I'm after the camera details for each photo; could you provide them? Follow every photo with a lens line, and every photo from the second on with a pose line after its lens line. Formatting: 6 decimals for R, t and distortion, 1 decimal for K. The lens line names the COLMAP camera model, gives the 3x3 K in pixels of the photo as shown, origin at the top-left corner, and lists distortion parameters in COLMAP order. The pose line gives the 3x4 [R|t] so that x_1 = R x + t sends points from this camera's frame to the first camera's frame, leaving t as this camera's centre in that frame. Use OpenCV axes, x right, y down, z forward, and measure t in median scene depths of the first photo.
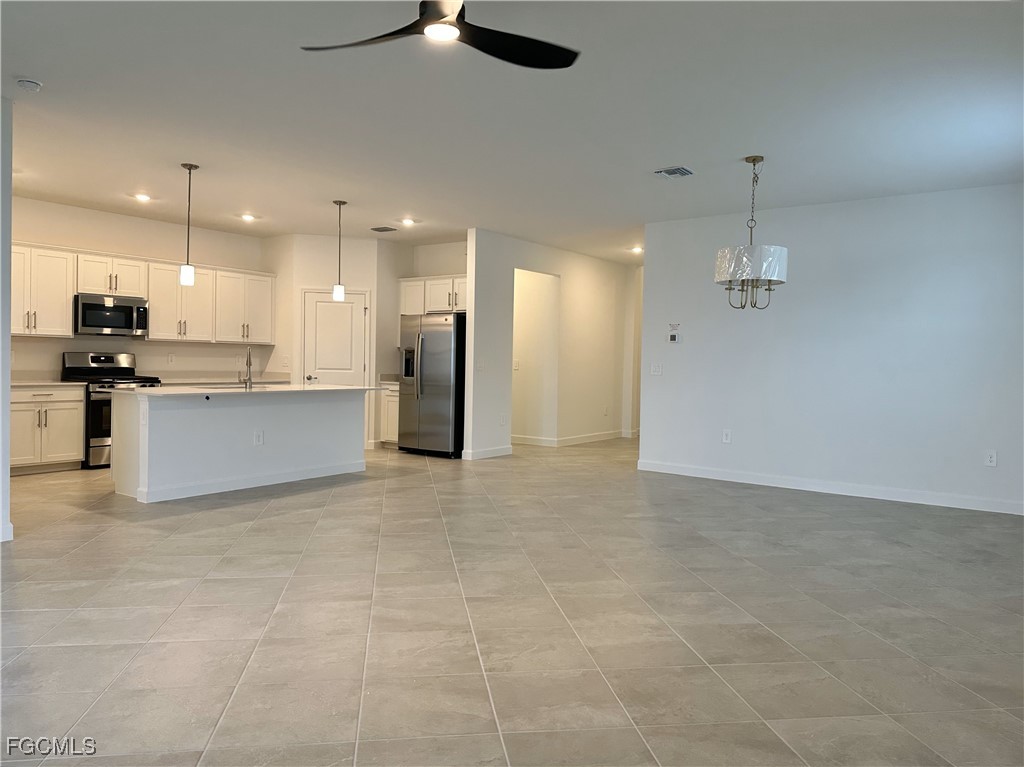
lens RADIAL K [[736.6, 0, 512.0], [0, 736.6, 383.5], [0, 0, 1]] dist [0.075254, -0.106347]
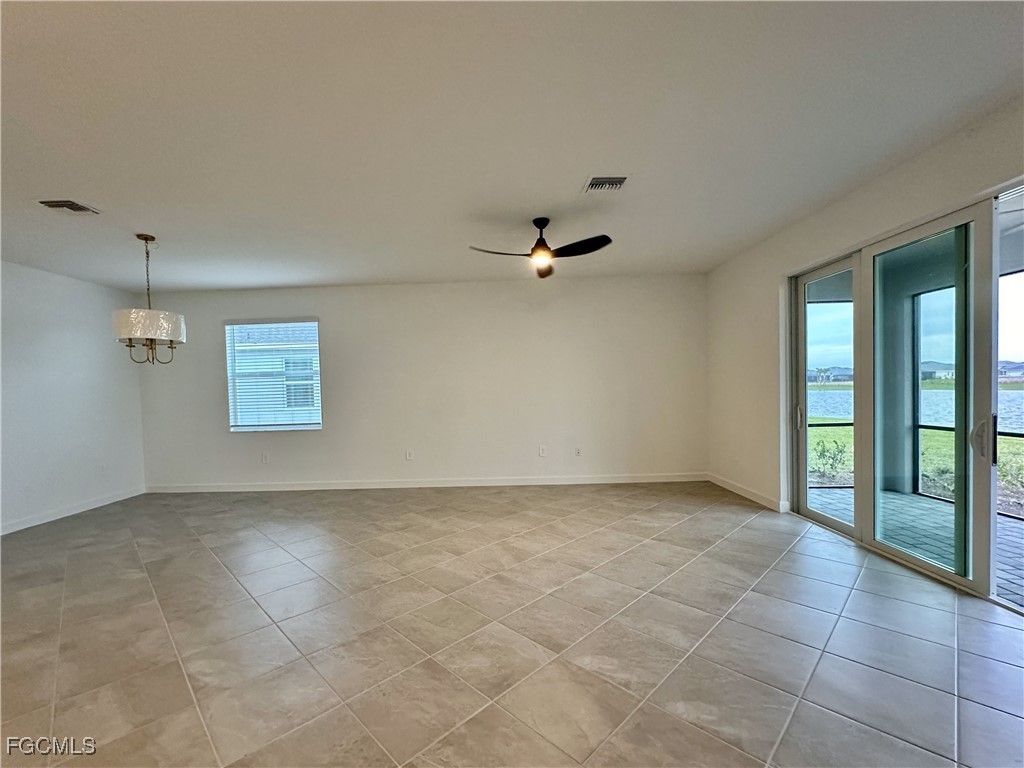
lens RADIAL K [[424.0, 0, 500.4], [0, 424.0, 402.4], [0, 0, 1]] dist [-0.007994, 0.000412]
pose [[-0.575651, -0.028925, 0.817184, -0.723909], [0.044822, 0.996755, 0.066855, -0.078493], [-0.816466, 0.075113, -0.572486, 1.226606]]
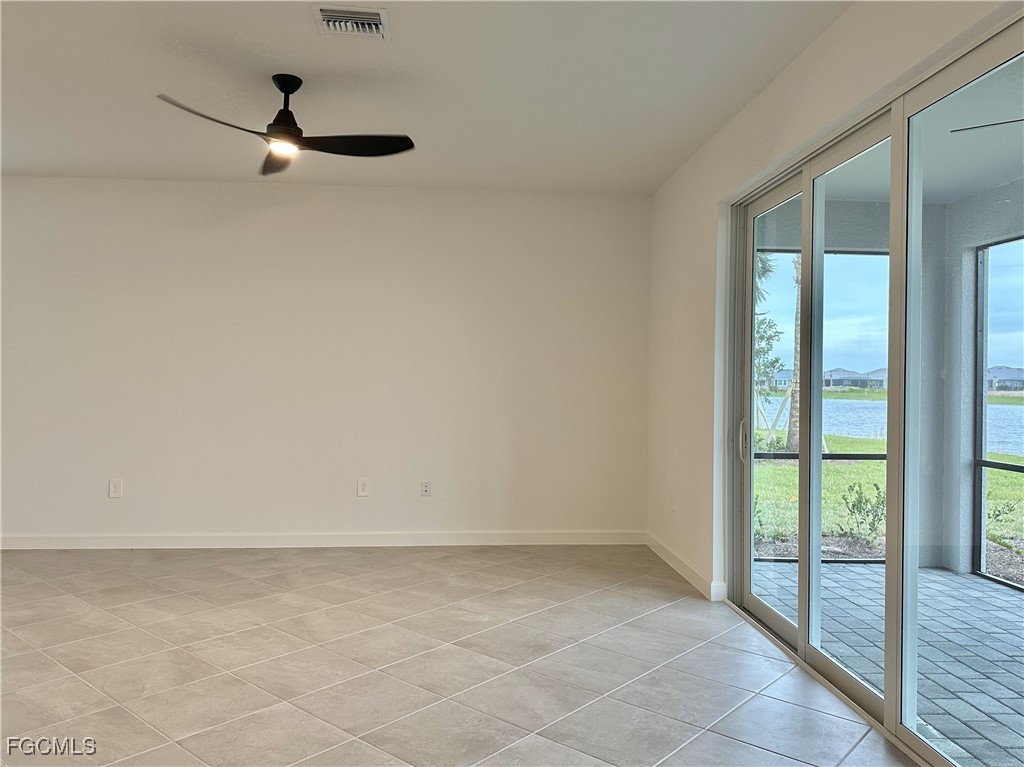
lens RADIAL K [[736.6, 0, 512.0], [0, 736.6, 383.5], [0, 0, 1]] dist [0.075254, -0.106347]
pose [[-0.647653, -0.027374, 0.761444, -0.894505], [0.003200, 0.999248, 0.038645, -0.065738], [-0.761929, 0.027465, -0.647078, 1.009212]]
